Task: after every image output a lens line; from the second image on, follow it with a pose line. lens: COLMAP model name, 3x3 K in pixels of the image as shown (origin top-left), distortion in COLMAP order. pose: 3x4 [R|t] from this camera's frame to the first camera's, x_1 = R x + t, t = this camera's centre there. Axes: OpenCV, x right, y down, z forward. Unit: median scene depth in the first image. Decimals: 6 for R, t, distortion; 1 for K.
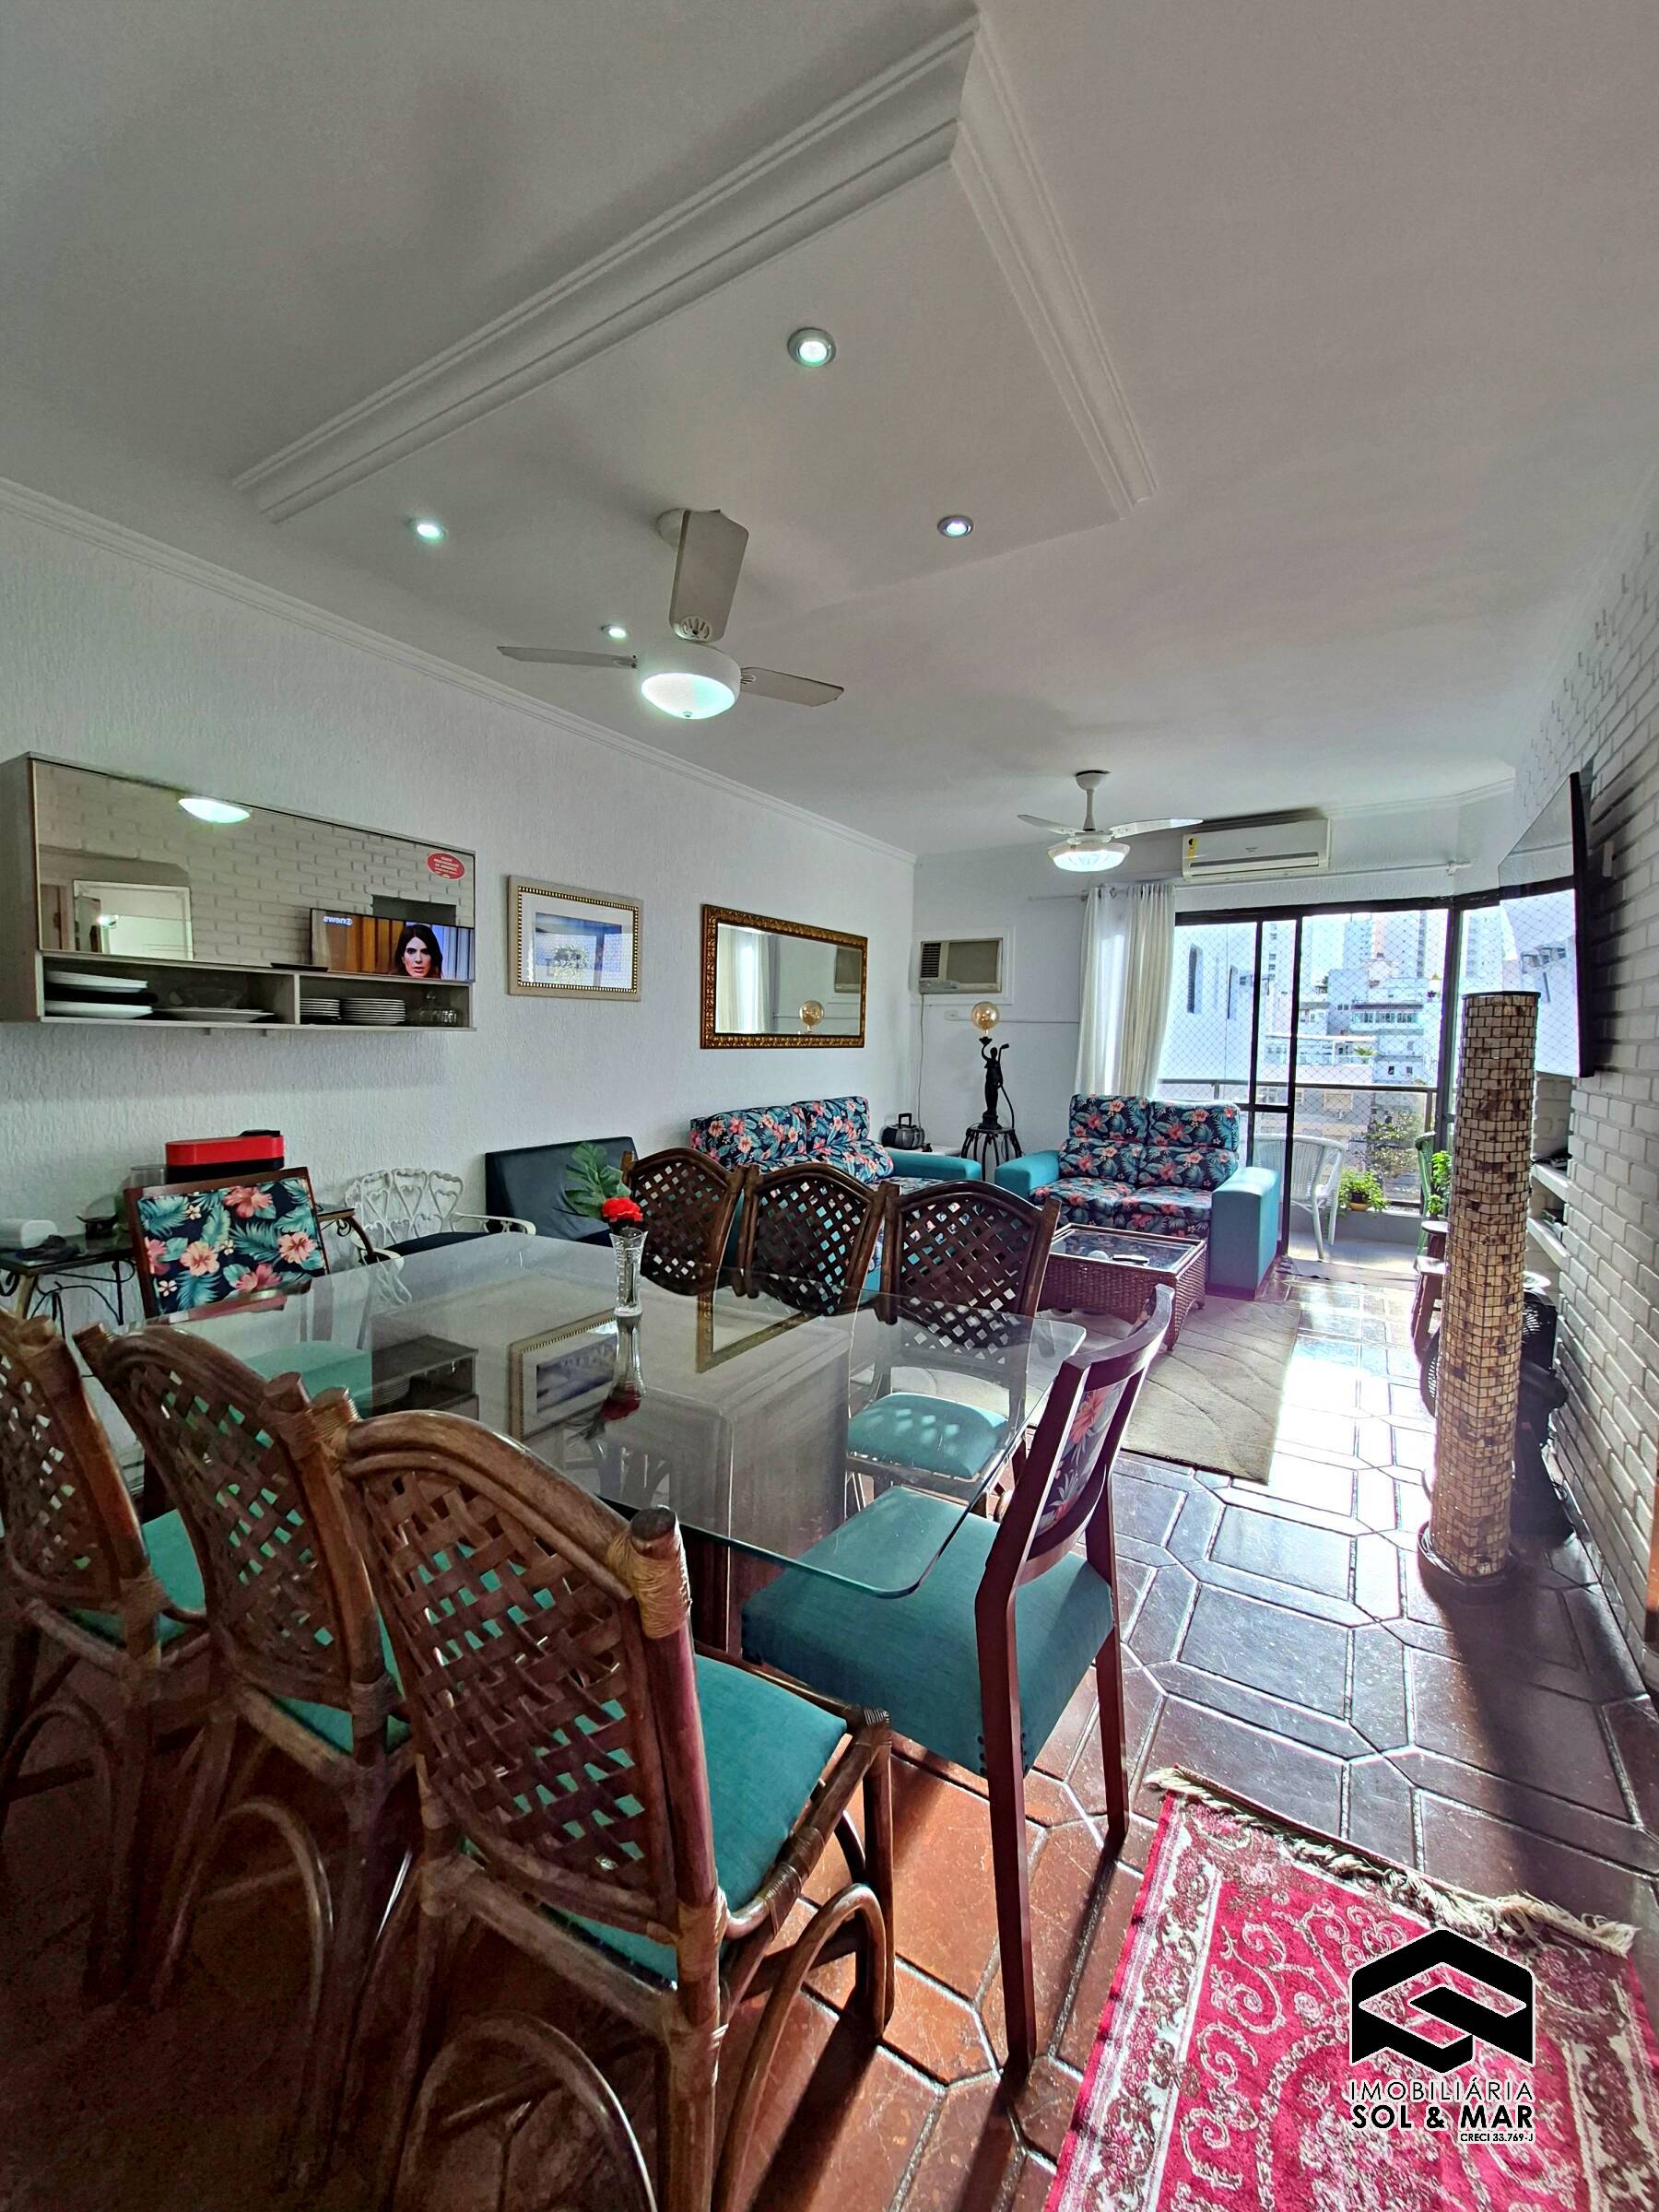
lens RADIAL K [[866.0, 0, 849.7], [0, 866.0, 1092.5], [0, 0, 1]] dist [0.000709, 0.000649]
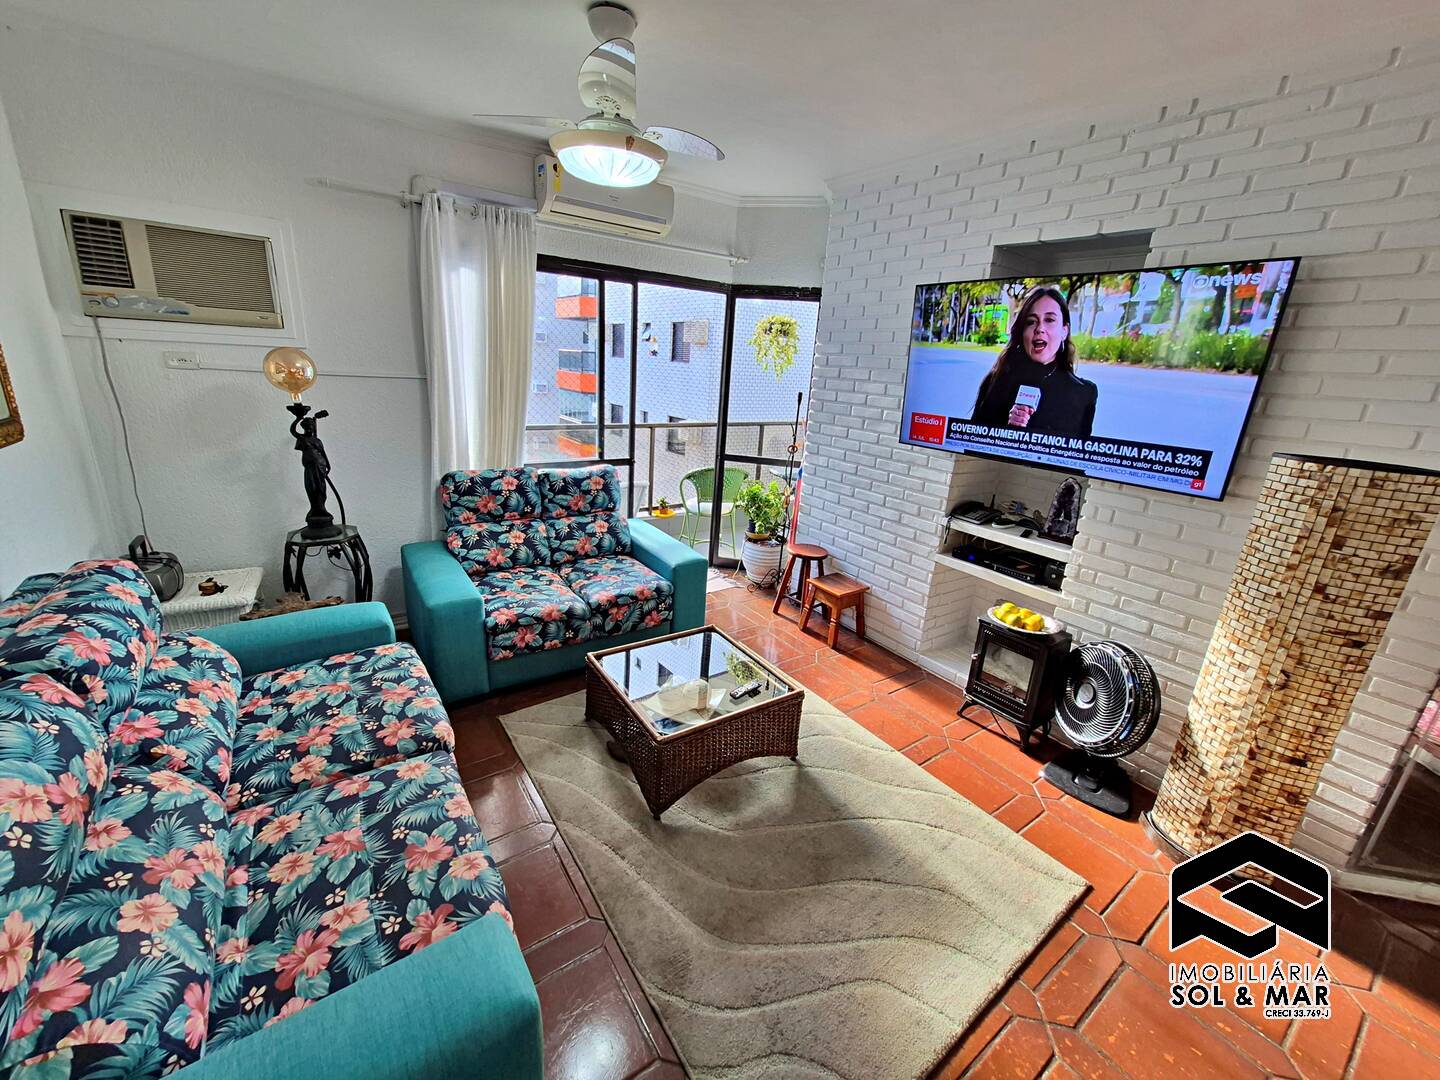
lens RADIAL K [[563.8, 0, 718.6], [0, 563.8, 533.4], [0, 0, 1]] dist [0.000709, 0.000649]
pose [[0.414035, -0.254639, 0.873918, -0.127653], [0.008221, 0.961082, 0.276142, -0.100121], [-0.910224, -0.107148, 0.400015, 0.623134]]
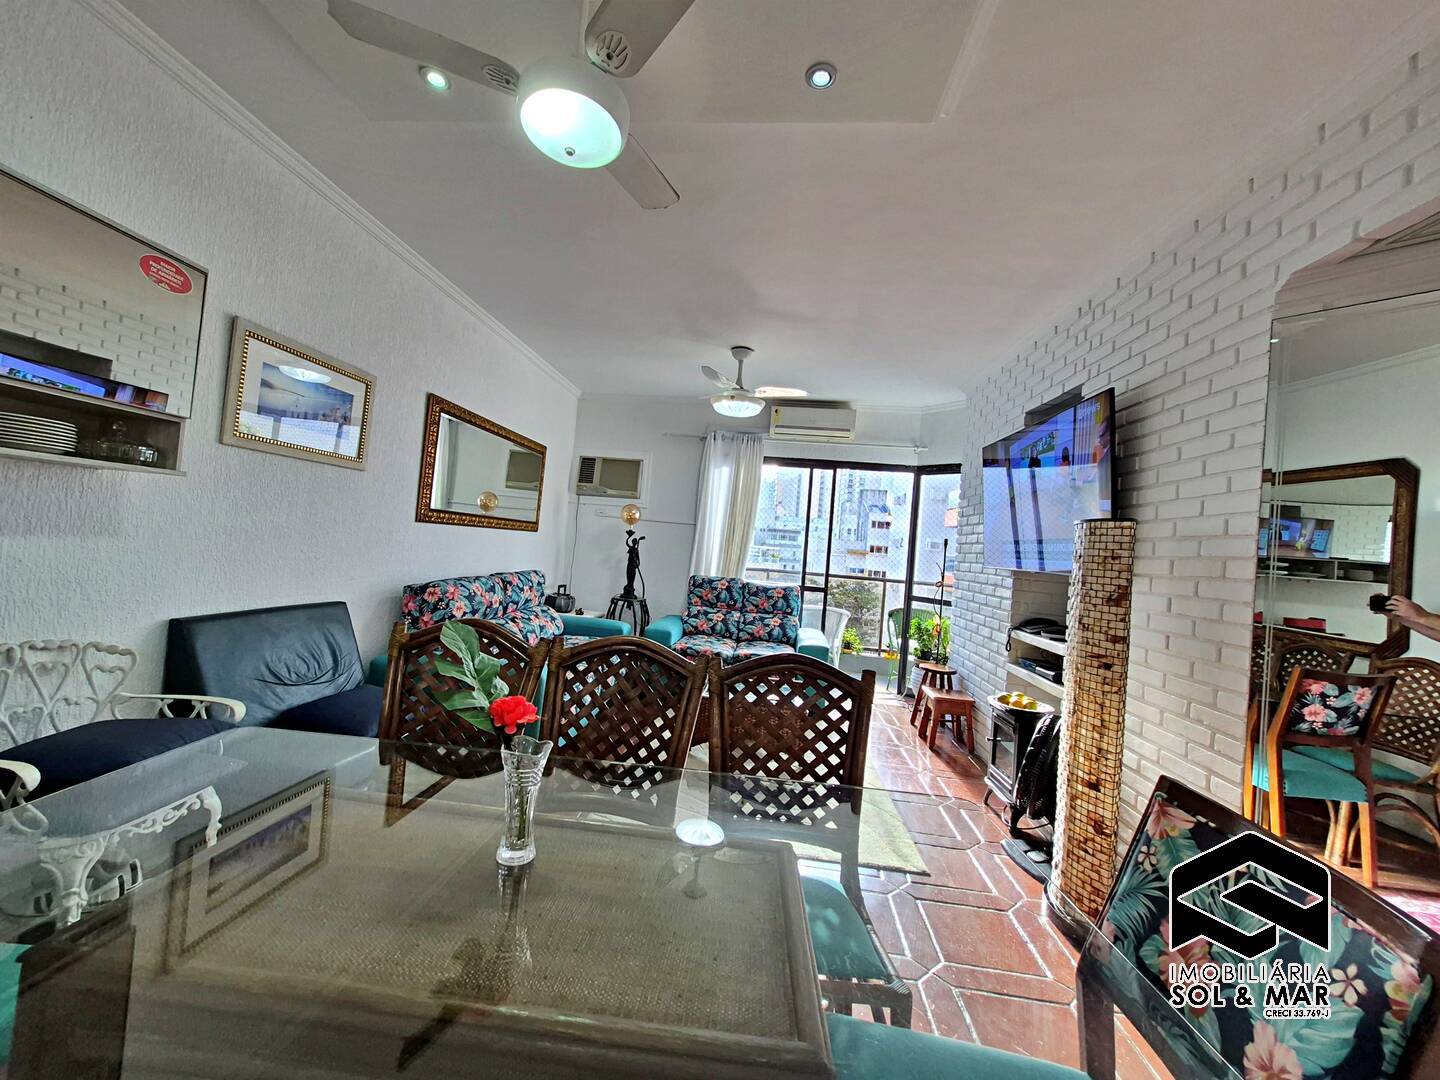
lens RADIAL K [[563.8, 0, 707.6], [0, 563.8, 533.8], [0, 0, 1]] dist [0.000709, 0.000649]
pose [[0.907143, 0.068027, 0.415288, -0.117508], [-0.039984, 0.996316, -0.075864, 0.004153], [-0.418919, 0.052215, 0.906521, 0.175704]]
